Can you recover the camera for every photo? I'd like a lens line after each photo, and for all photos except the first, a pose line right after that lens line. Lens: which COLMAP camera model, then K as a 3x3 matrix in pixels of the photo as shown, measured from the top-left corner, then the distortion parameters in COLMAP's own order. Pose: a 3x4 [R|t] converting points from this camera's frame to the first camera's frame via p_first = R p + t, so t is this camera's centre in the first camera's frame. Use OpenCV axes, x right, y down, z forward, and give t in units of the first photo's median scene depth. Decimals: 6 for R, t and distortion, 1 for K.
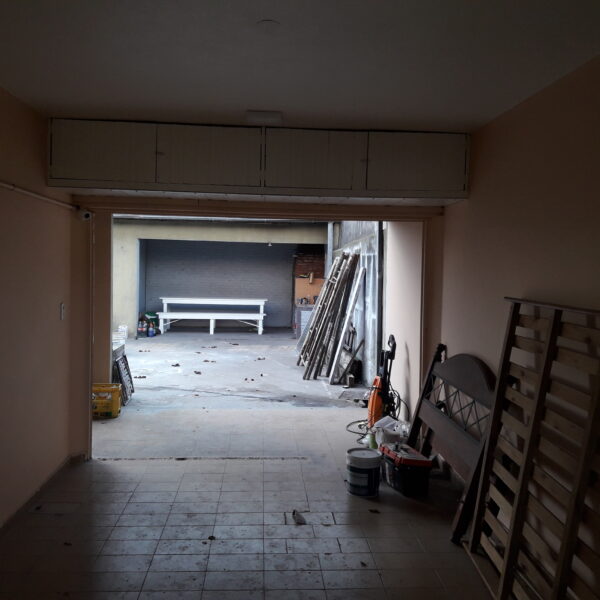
lens RADIAL K [[682.9, 0, 300.6], [0, 682.9, 300.2], [0, 0, 1]] dist [0.008246, 0.000000]
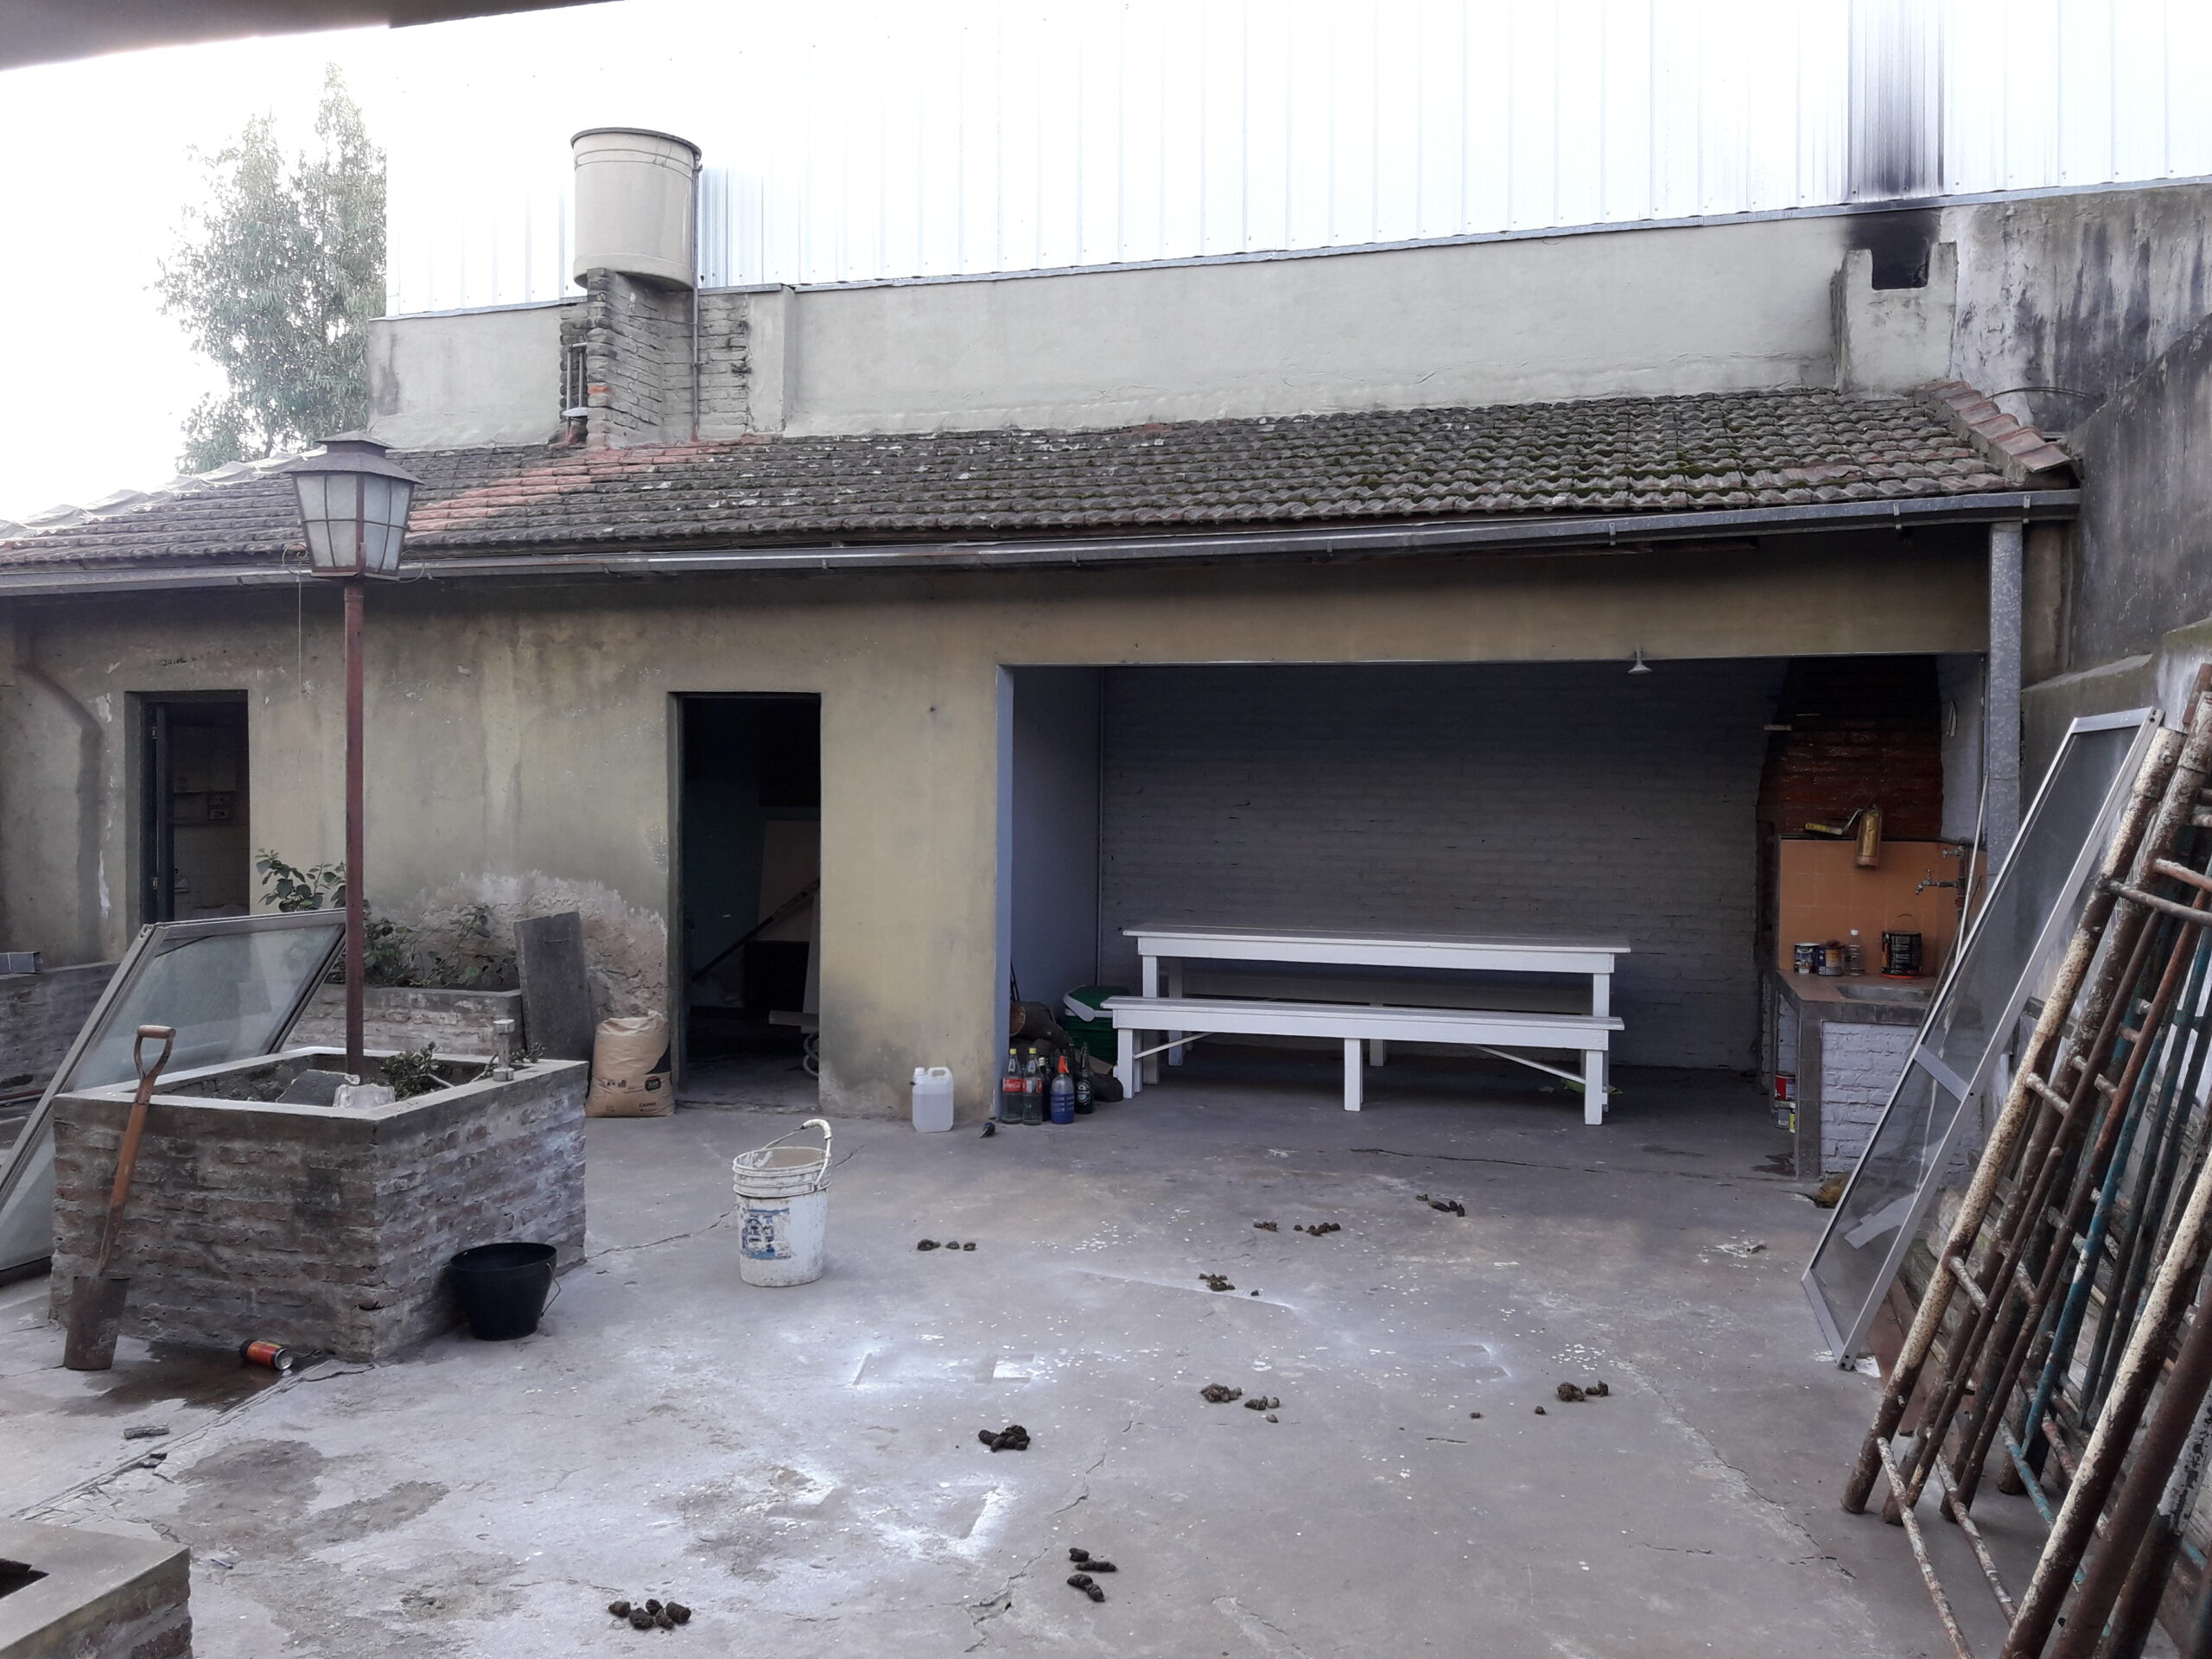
lens RADIAL K [[1797.9, 0, 1099.2], [0, 1797.9, 829.6], [0, 0, 1]] dist [0.055677, 0.000057]
pose [[0.942045, -0.006874, -0.335416, -0.017301], [-0.000283, 0.999773, -0.021282, -0.024642], [0.335487, 0.020144, 0.941830, 0.451637]]
